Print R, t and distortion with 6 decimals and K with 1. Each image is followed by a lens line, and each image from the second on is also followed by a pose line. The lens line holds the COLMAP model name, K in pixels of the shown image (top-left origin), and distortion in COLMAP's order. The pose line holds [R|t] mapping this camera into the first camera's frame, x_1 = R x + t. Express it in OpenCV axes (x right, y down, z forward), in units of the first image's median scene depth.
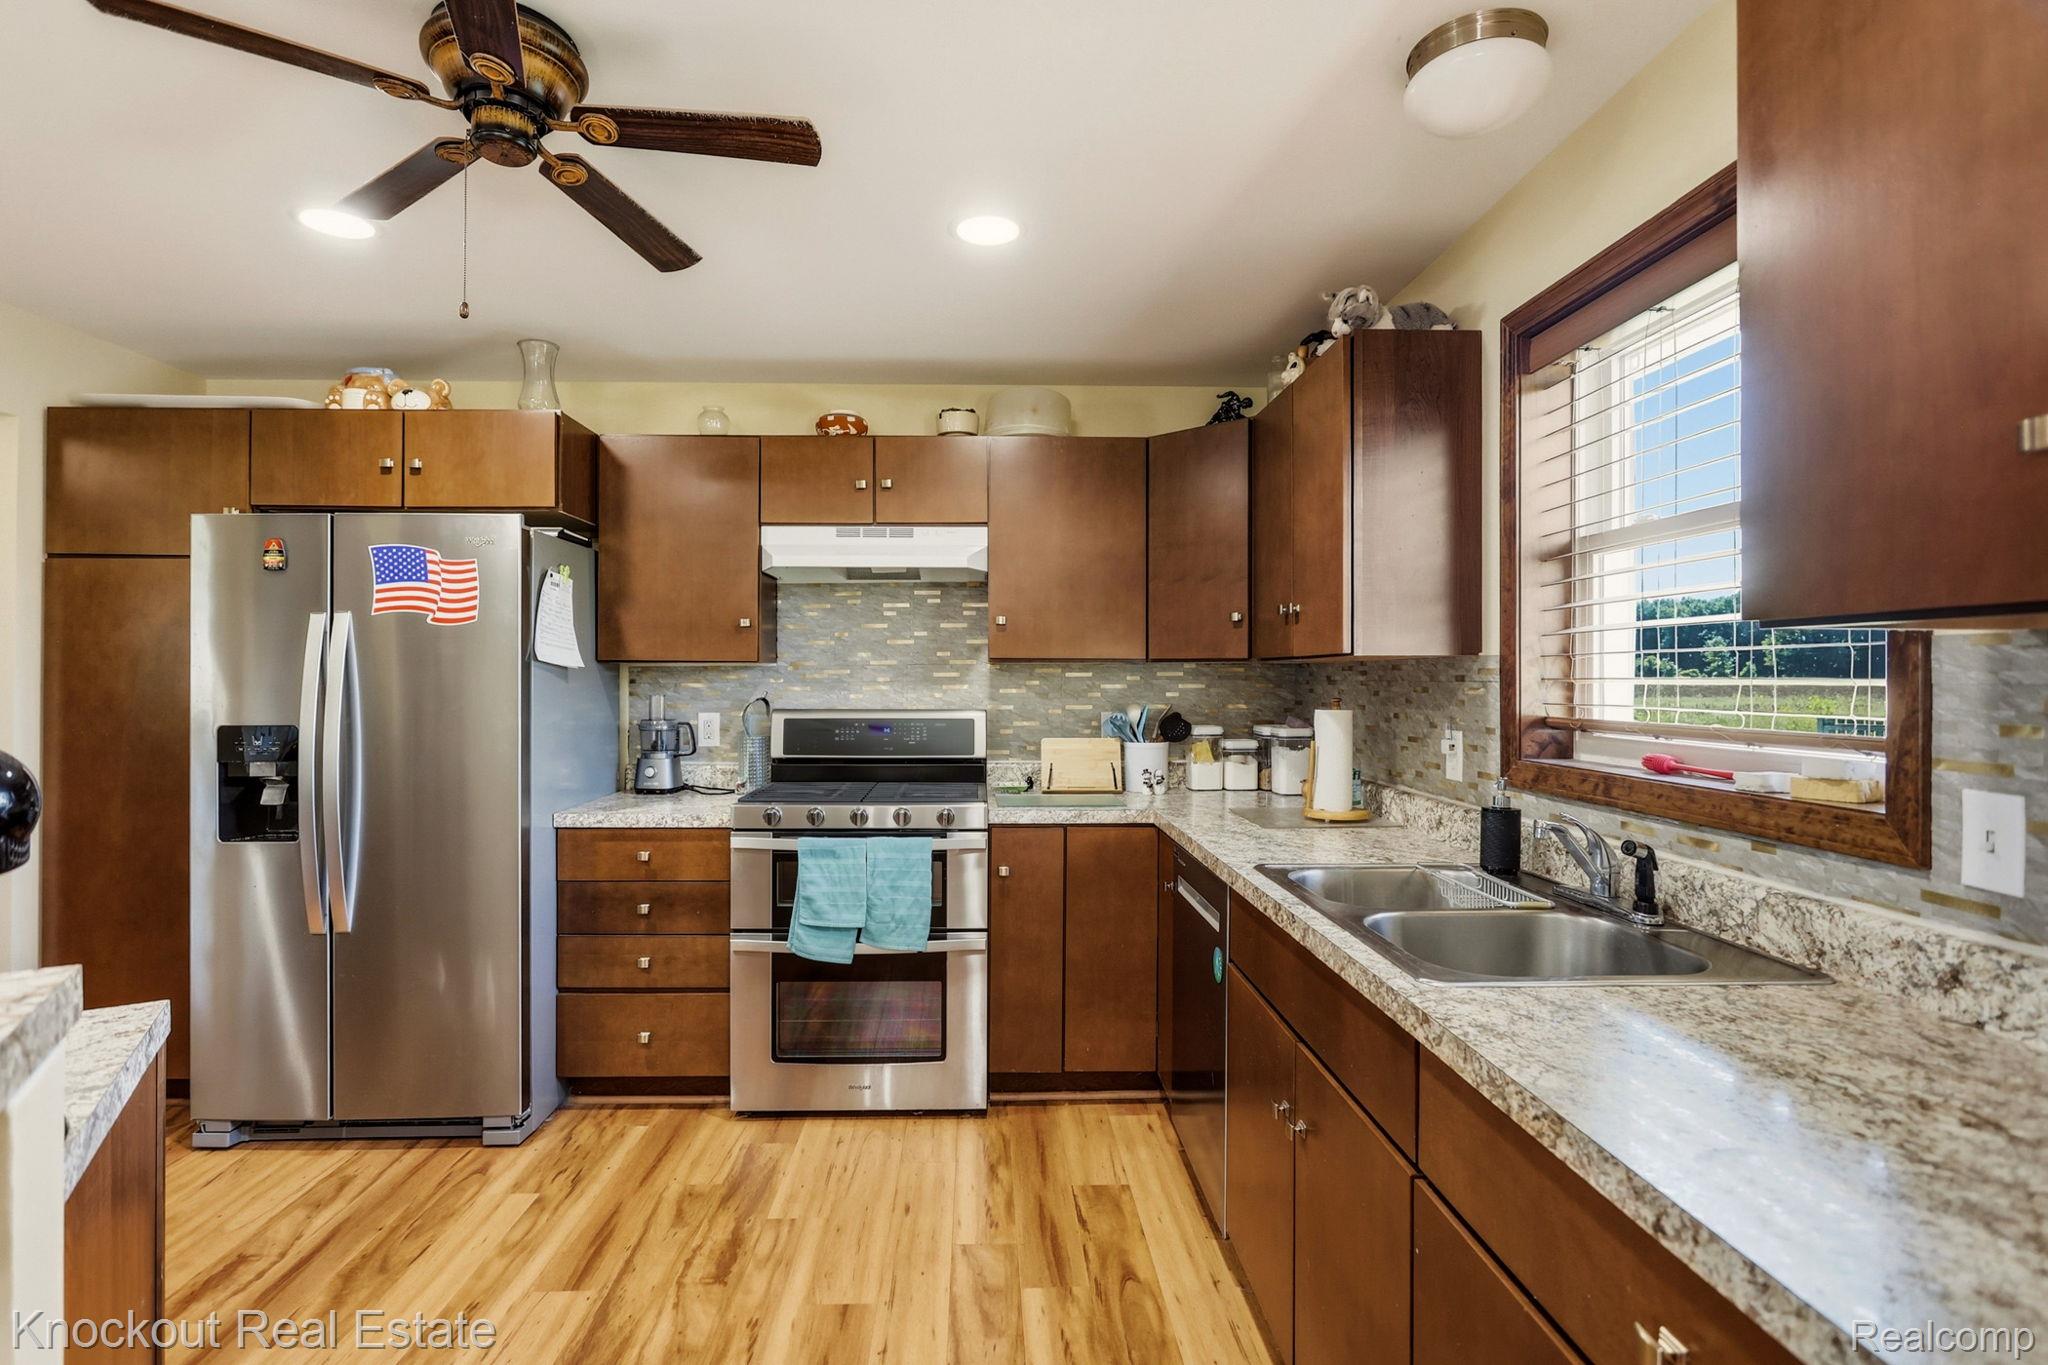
lens RADIAL K [[987.3, 0, 1005.9], [0, 987.3, 676.2], [0, 0, 1]] dist [-0.017790, 0.010939]
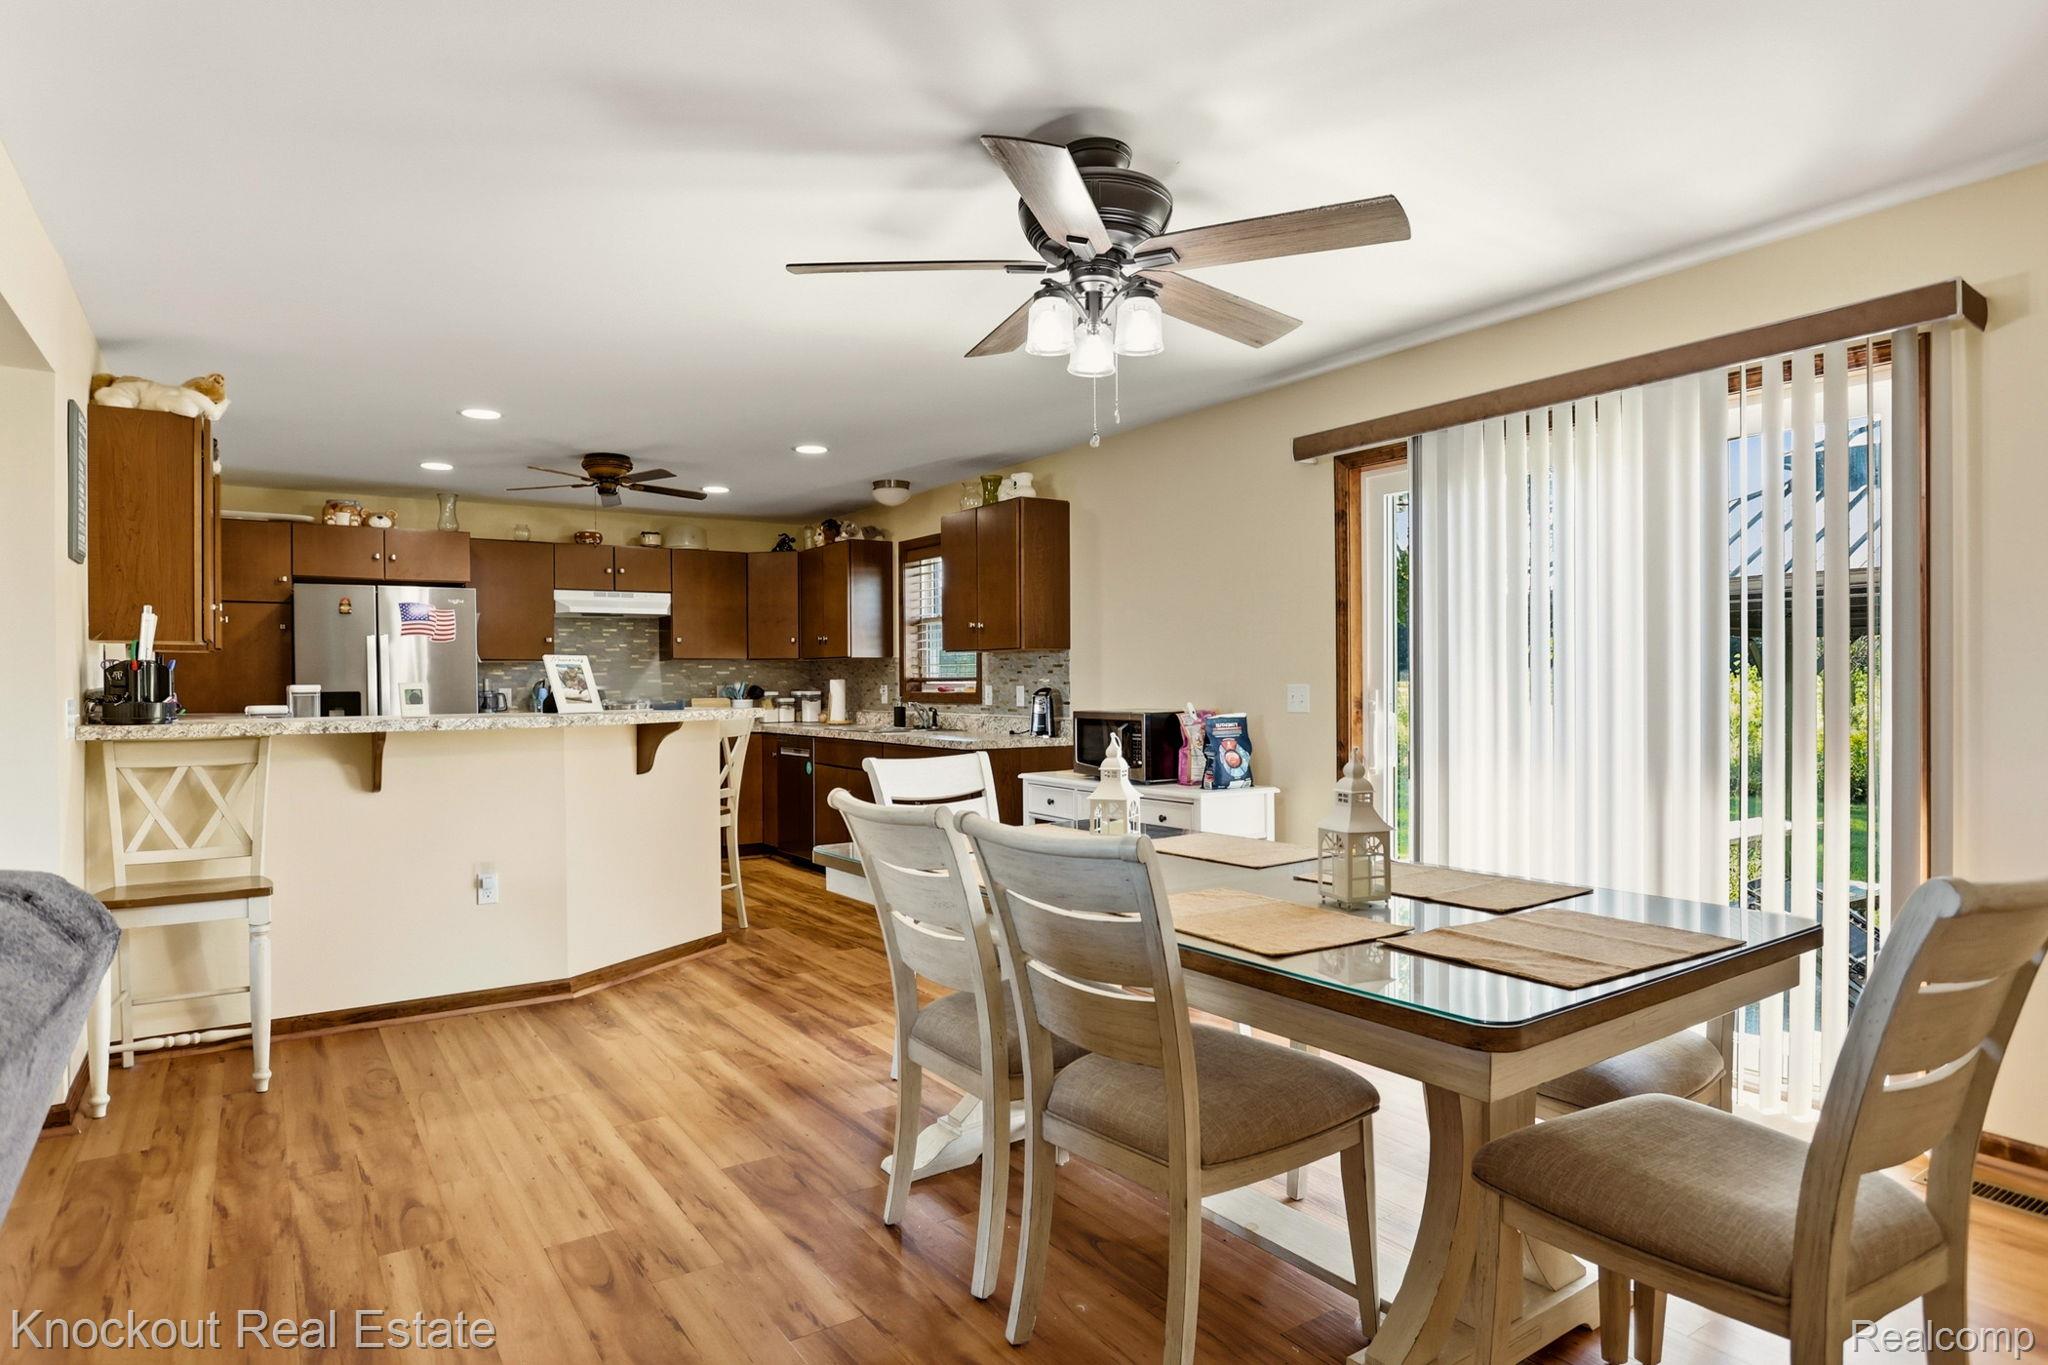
lens RADIAL K [[1156.6, 0, 1024.0], [0, 1156.6, 682.5], [0, 0, 1]] dist [-0.000955, -0.000065]
pose [[0.842215, -0.011526, 0.539019, -0.778643], [0.009984, 0.999933, 0.005782, 0.027876], [-0.539050, 0.000512, 0.842274, -1.570653]]
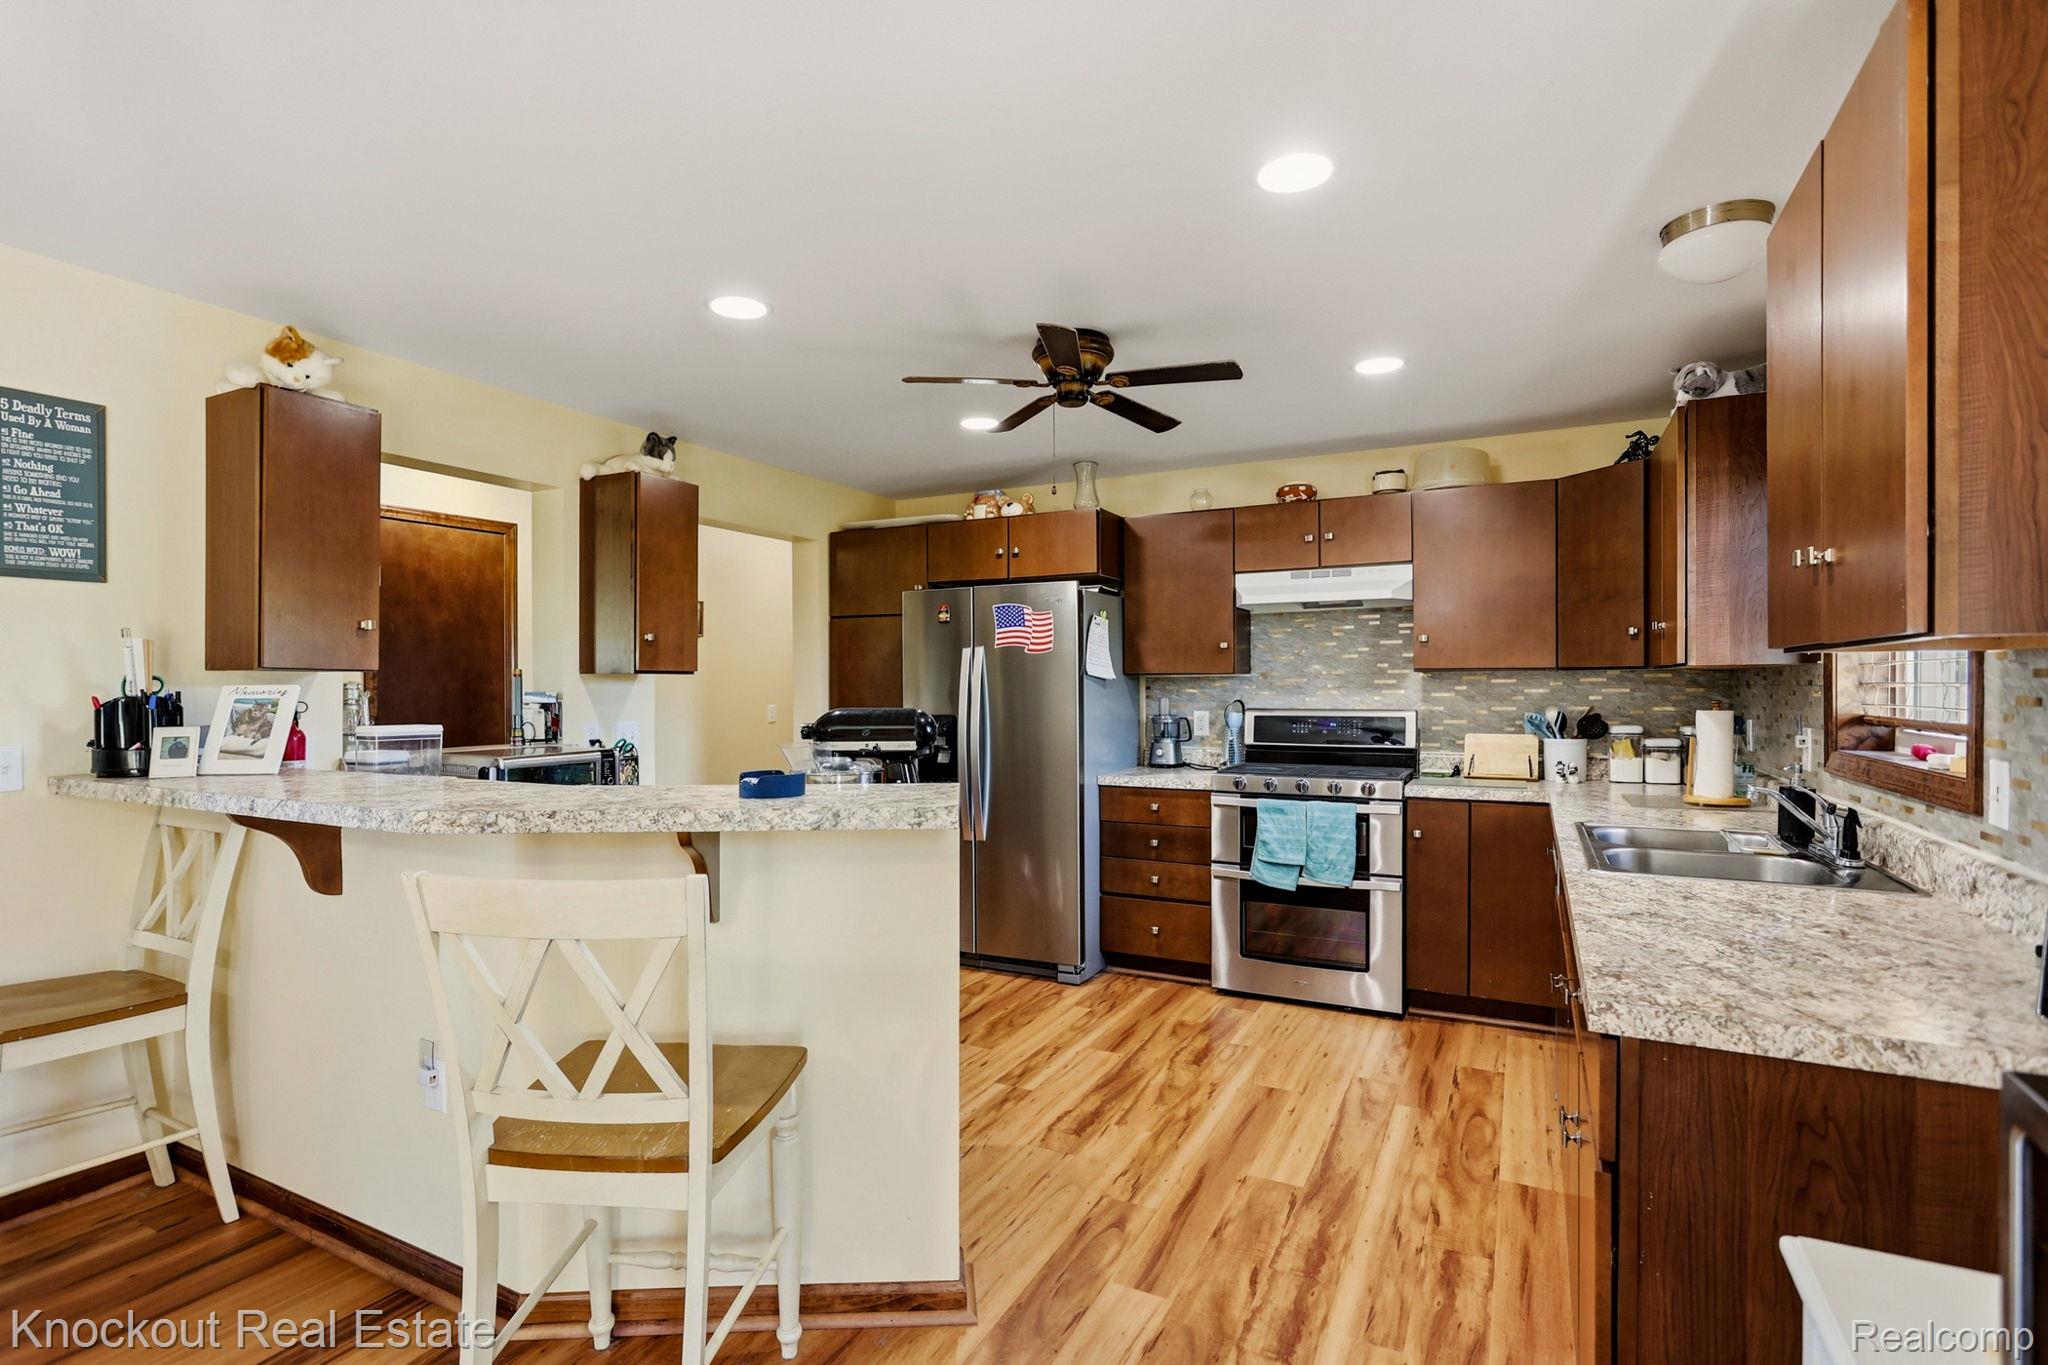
lens RADIAL K [[987.3, 0, 1005.9], [0, 987.3, 676.2], [0, 0, 1]] dist [-0.017790, 0.010939]
pose [[0.869422, -0.009561, -0.493977, 0.171246], [0.006379, 0.999947, -0.008125, -0.001950], [0.494028, 0.003913, 0.869437, -0.395546]]
